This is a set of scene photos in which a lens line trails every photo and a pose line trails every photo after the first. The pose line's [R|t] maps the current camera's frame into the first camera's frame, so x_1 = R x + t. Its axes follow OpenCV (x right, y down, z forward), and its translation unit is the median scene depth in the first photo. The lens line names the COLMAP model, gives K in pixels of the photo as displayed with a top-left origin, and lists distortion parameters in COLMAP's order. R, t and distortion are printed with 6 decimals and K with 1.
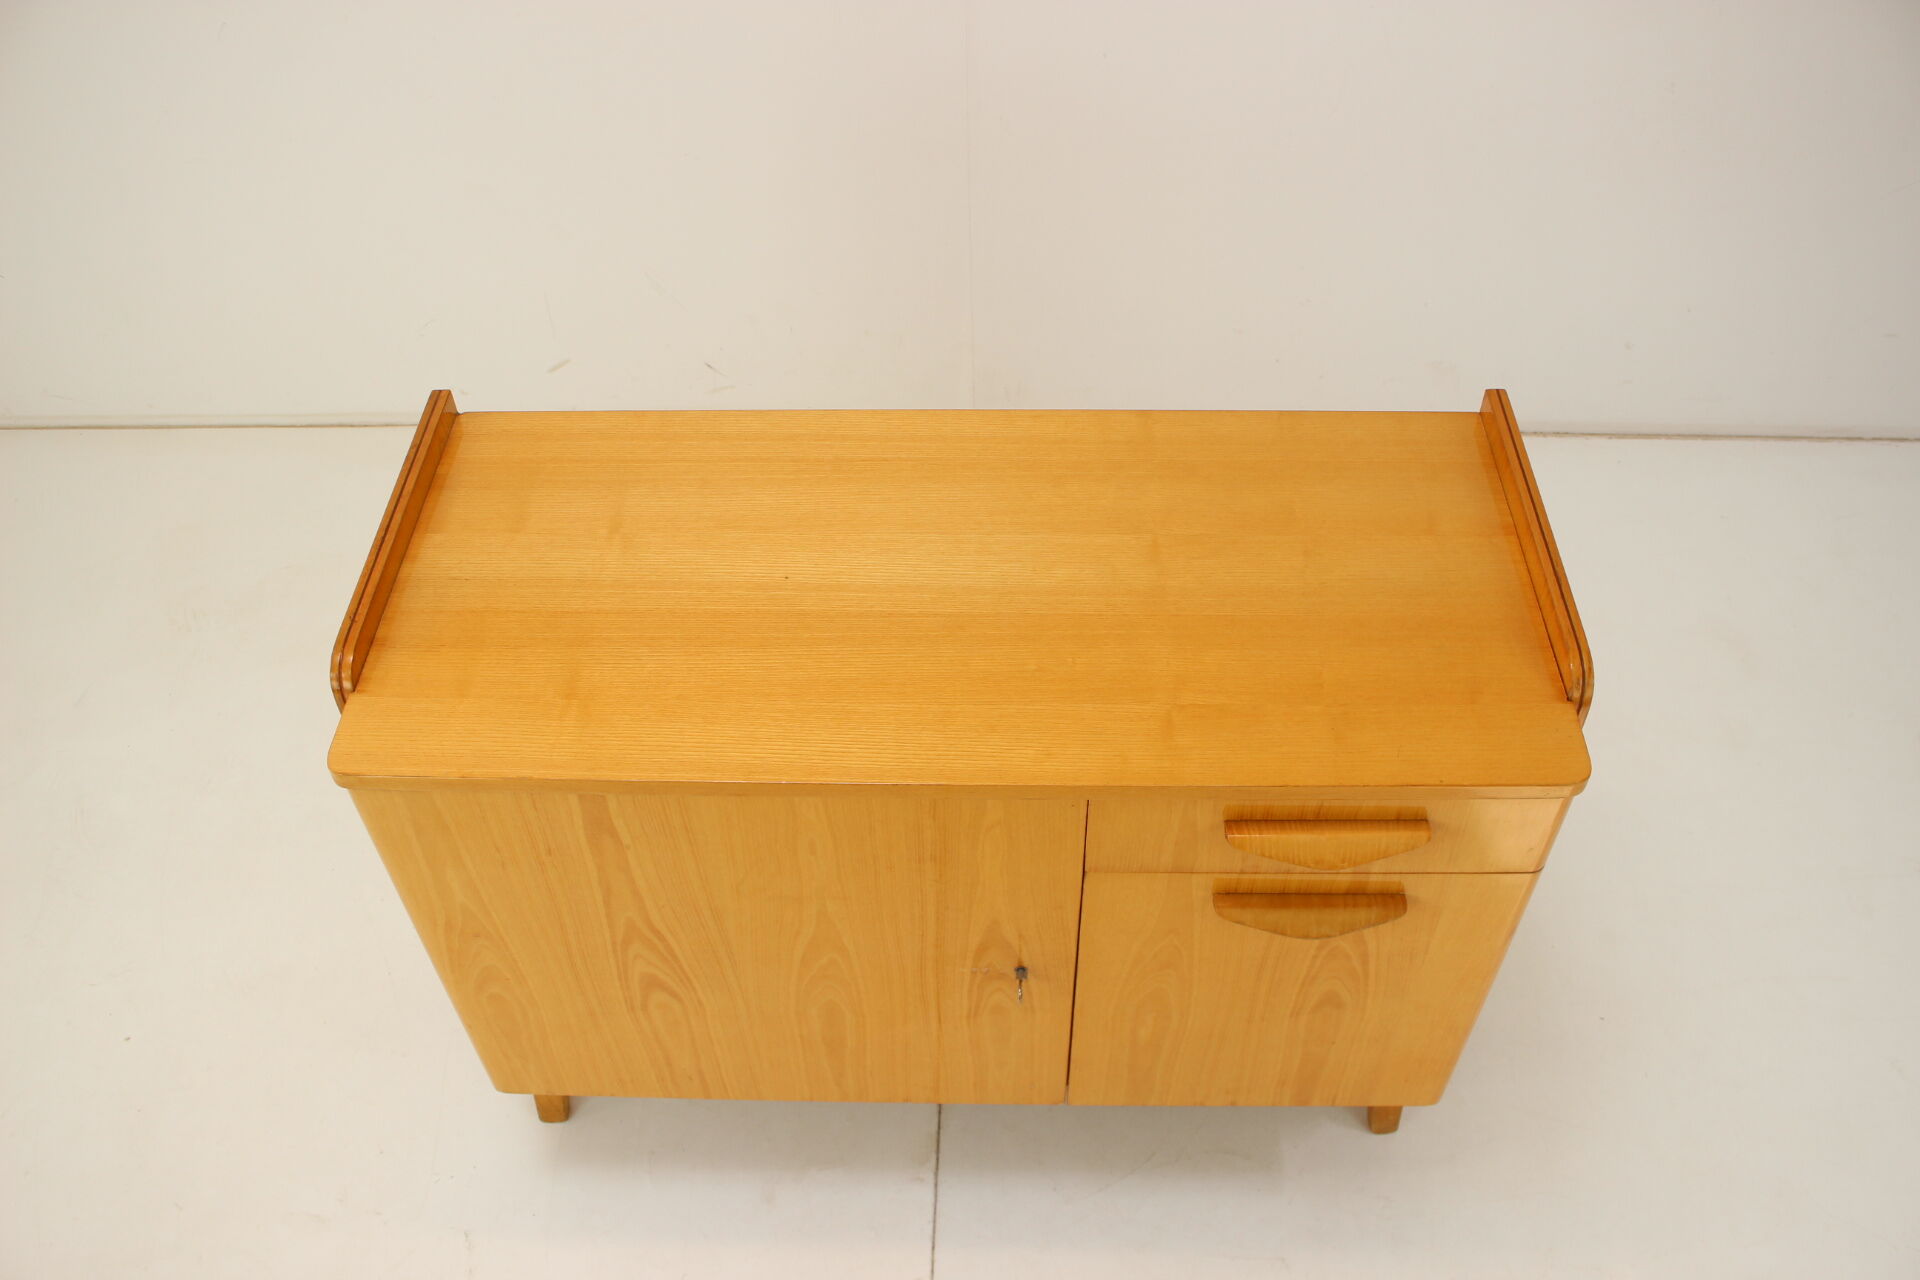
lens RADIAL K [[1571.5, 0, 965.3], [0, 1571.5, 638.4], [0, 0, 1]] dist [-0.075174, -0.000241]
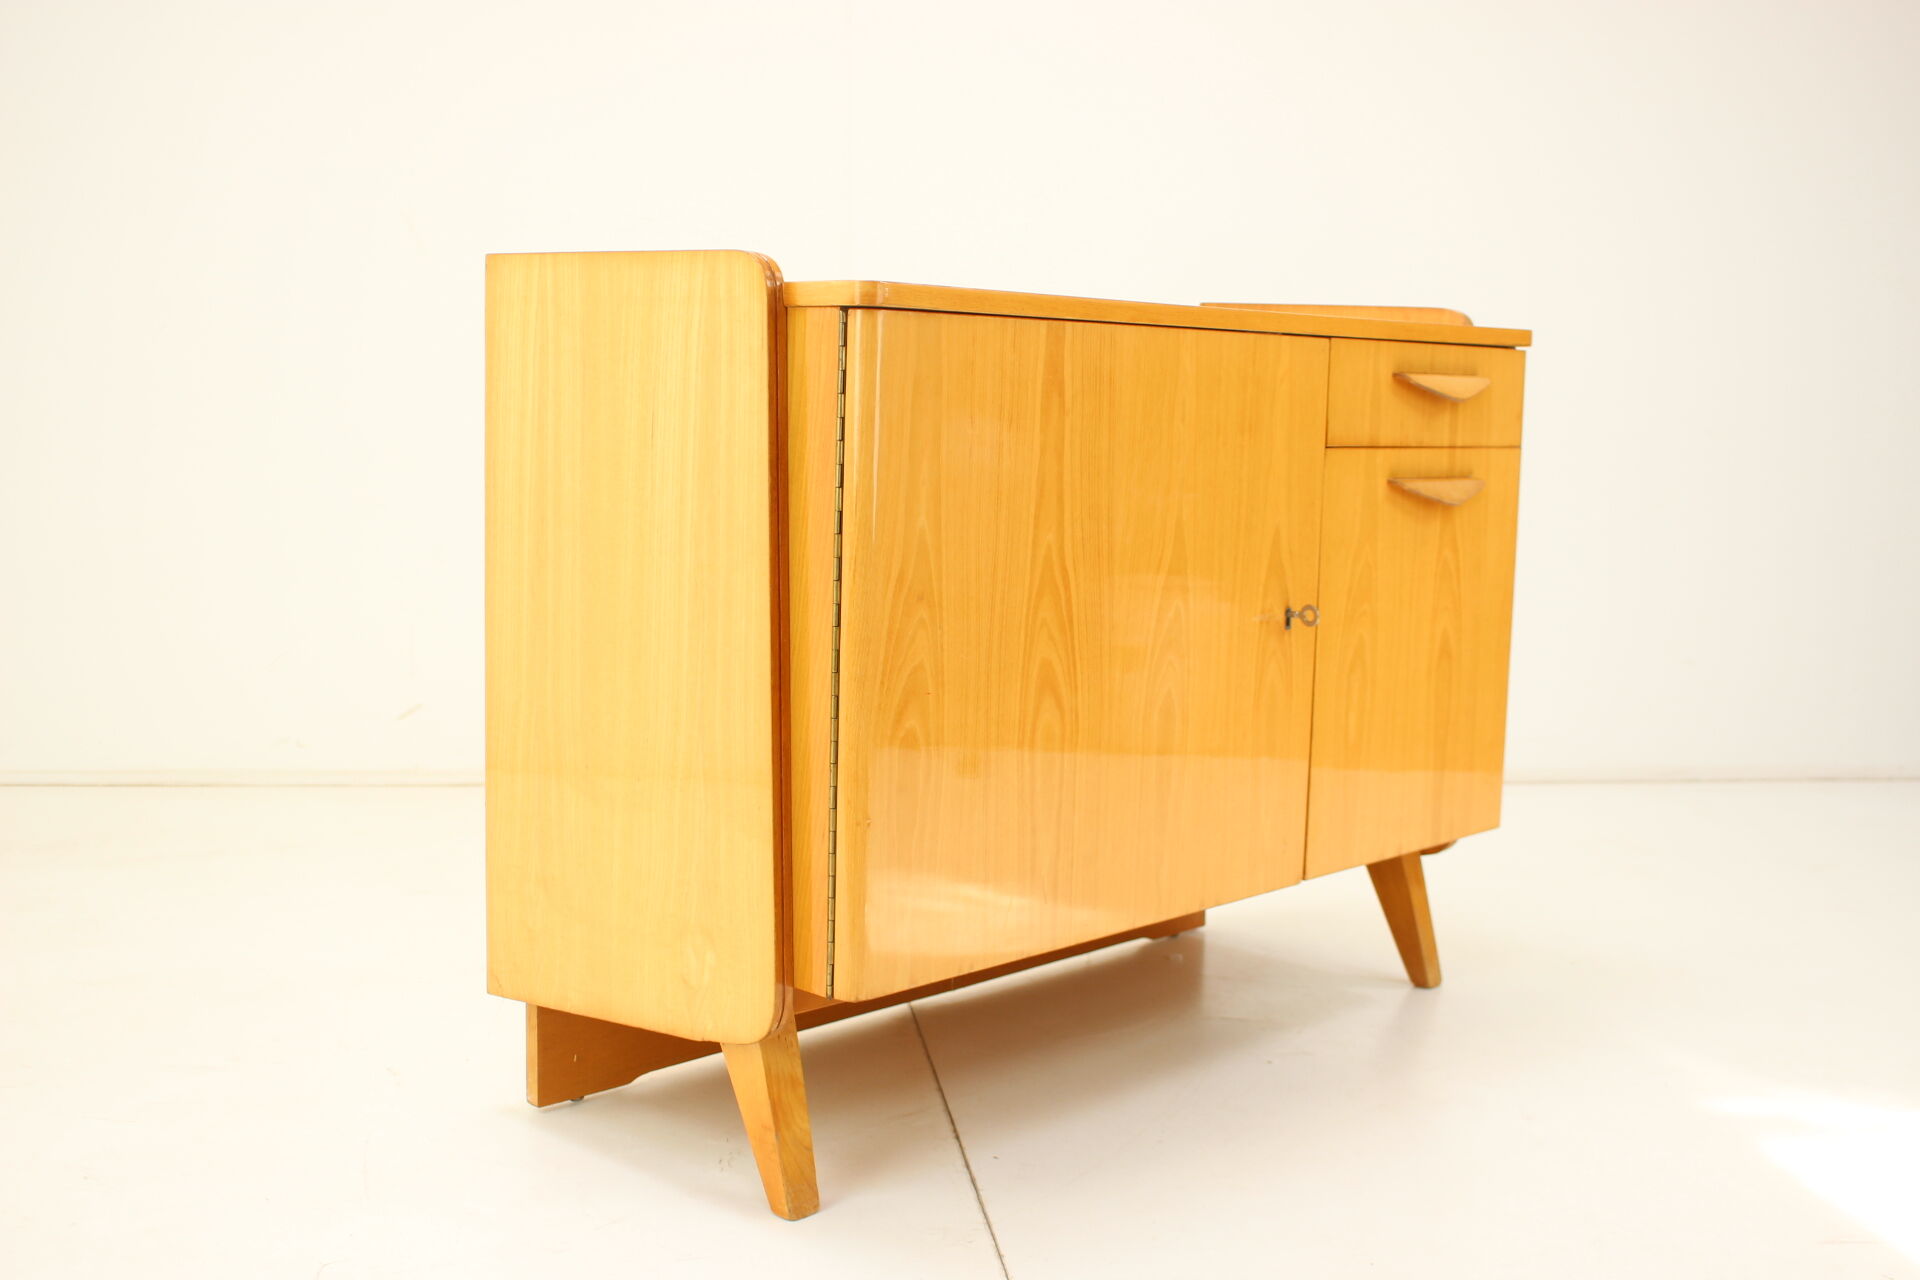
lens RADIAL K [[2081.8, 0, 960.1], [0, 2081.8, 634.8], [0, 0, 1]] dist [-0.028930, 0.000000]
pose [[0.670708, -0.056186, 0.739591, -1.120678], [0.515479, 0.752276, -0.410319, 0.671235], [-0.533322, 0.656447, 0.533521, 0.394989]]
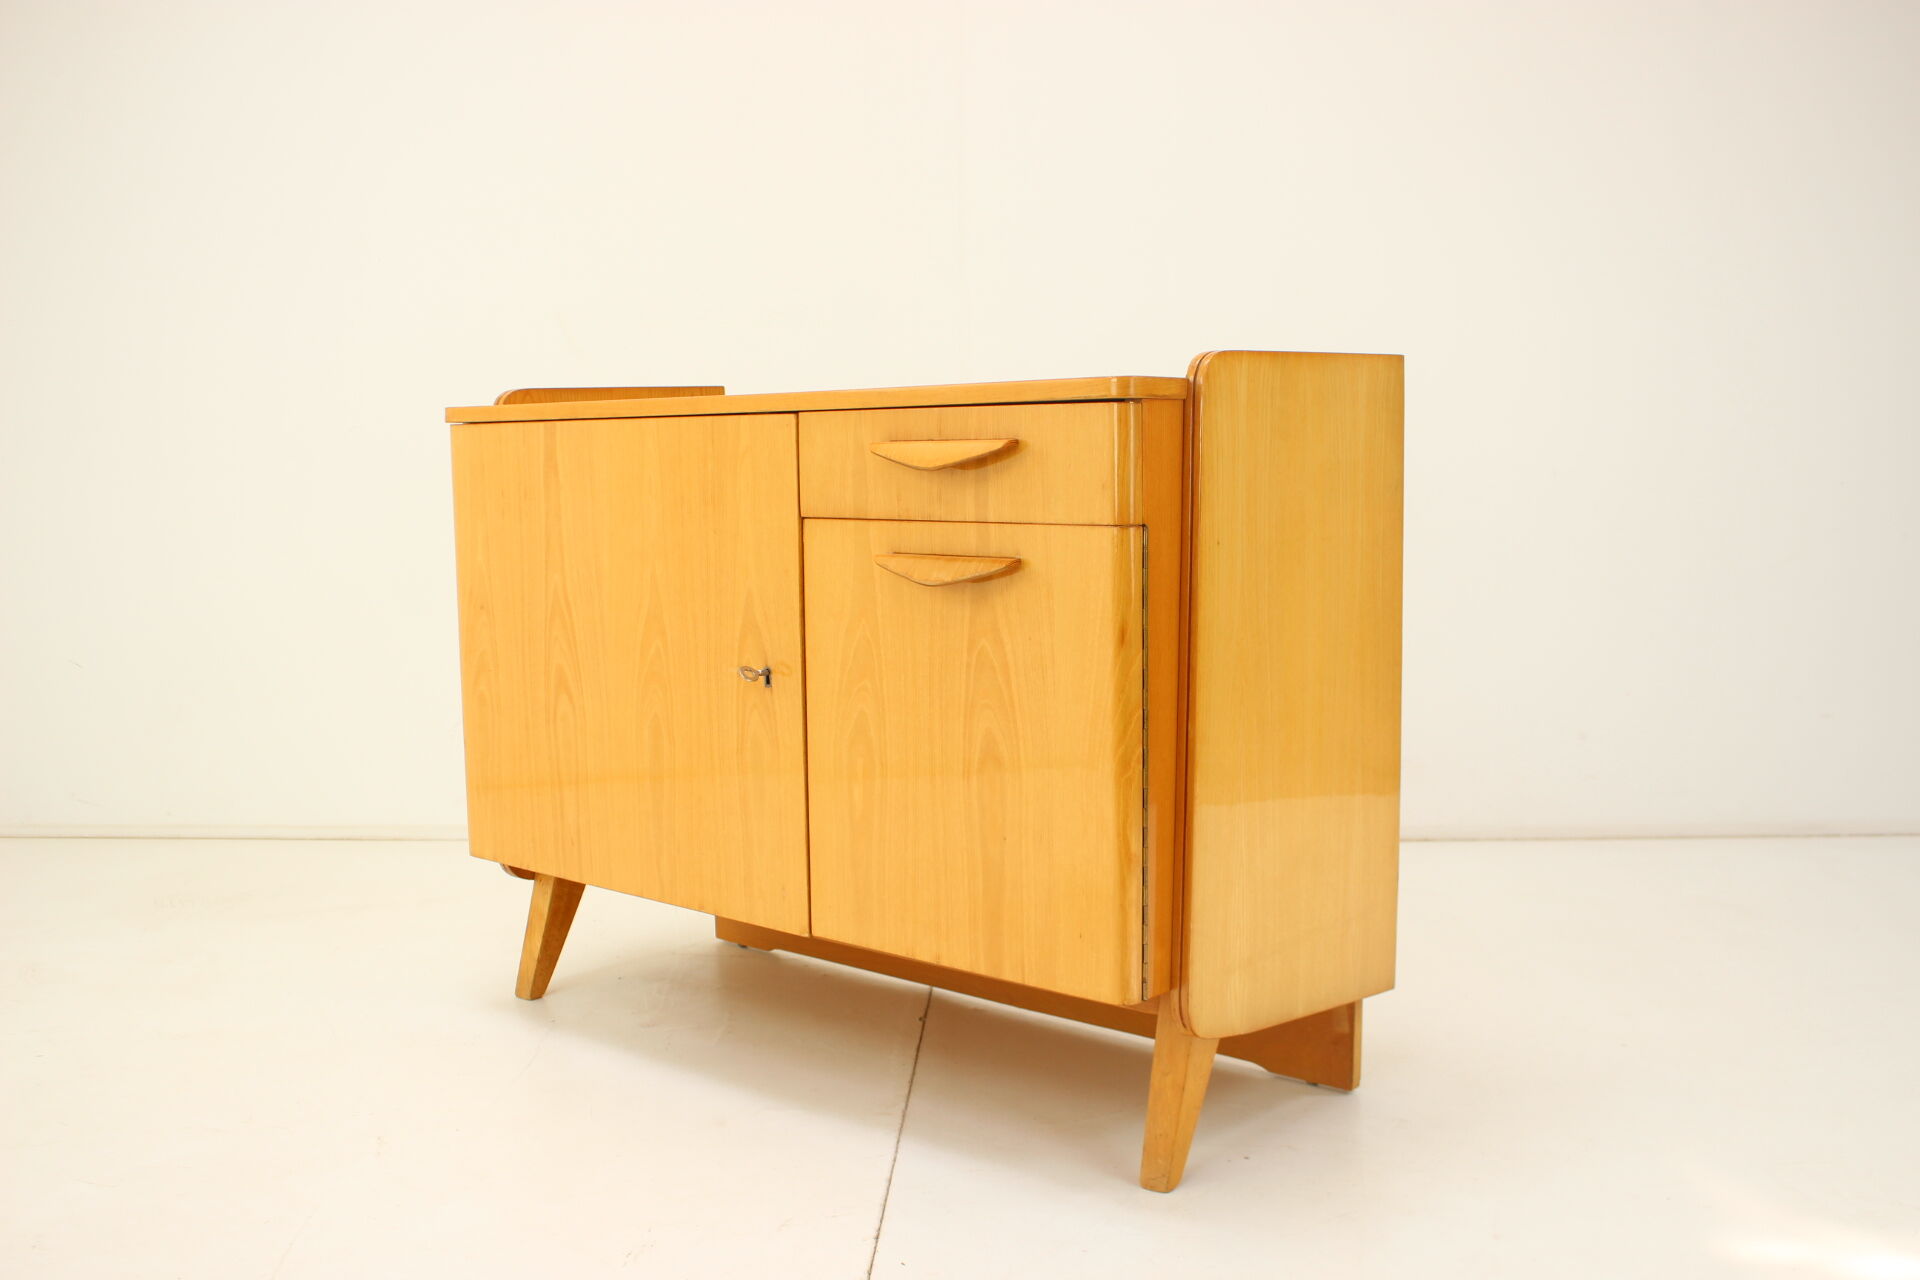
lens RADIAL K [[1833.1, 0, 948.0], [0, 1833.1, 656.0], [0, 0, 1]] dist [-0.066756, 0.000000]
pose [[0.768115, 0.075985, -0.635787, 0.954905], [-0.464164, 0.750058, -0.471130, 0.753742], [0.441078, 0.656992, 0.611401, 0.257018]]
